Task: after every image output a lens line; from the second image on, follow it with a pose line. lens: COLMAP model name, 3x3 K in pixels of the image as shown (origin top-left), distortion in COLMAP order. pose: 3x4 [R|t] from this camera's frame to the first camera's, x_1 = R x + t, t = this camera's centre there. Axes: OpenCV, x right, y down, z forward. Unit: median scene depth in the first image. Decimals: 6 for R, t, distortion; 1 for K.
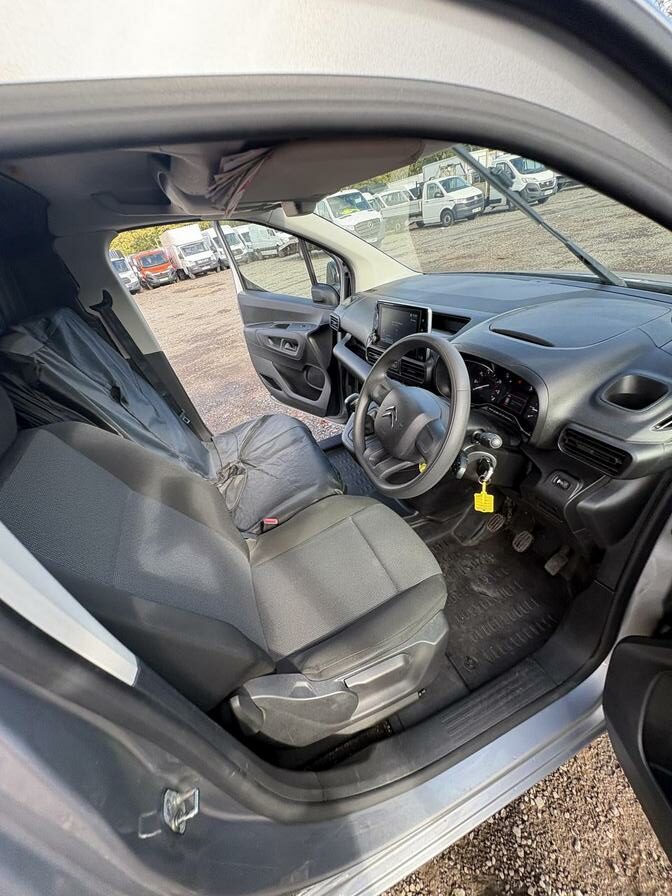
lens RADIAL K [[354.4, 0, 333.0], [0, 354.4, 447.2], [0, 0, 1]] dist [-0.002168, 0.000437]
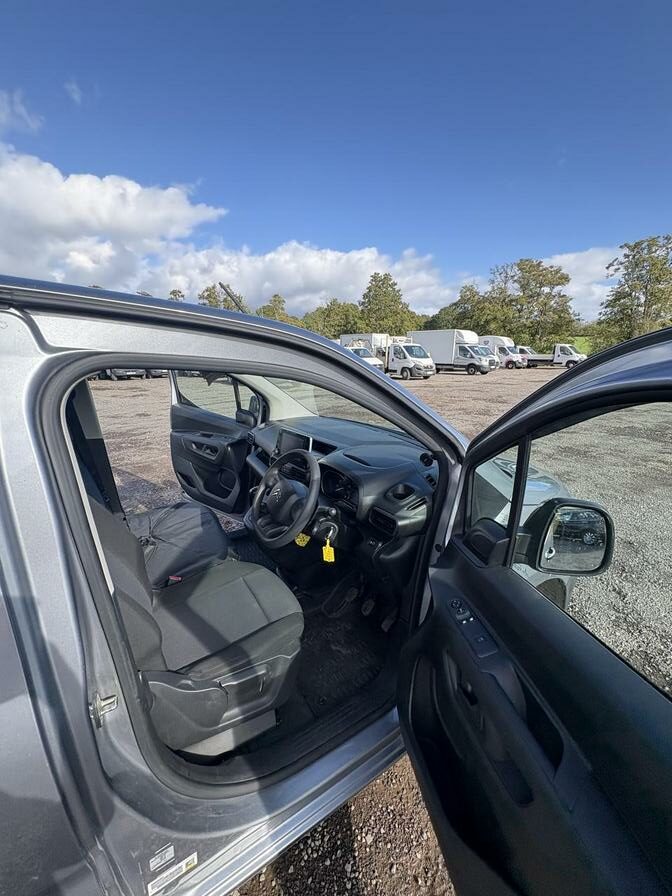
lens RADIAL K [[364.6, 0, 336.0], [0, 364.6, 448.0], [0, 0, 1]] dist [0.008862, 0.000297]
pose [[0.963245, 0.141690, 0.228218, 0.010719], [-0.057779, 0.938976, -0.339096, 0.202570], [-0.262338, 0.313446, 0.912650, -0.511883]]
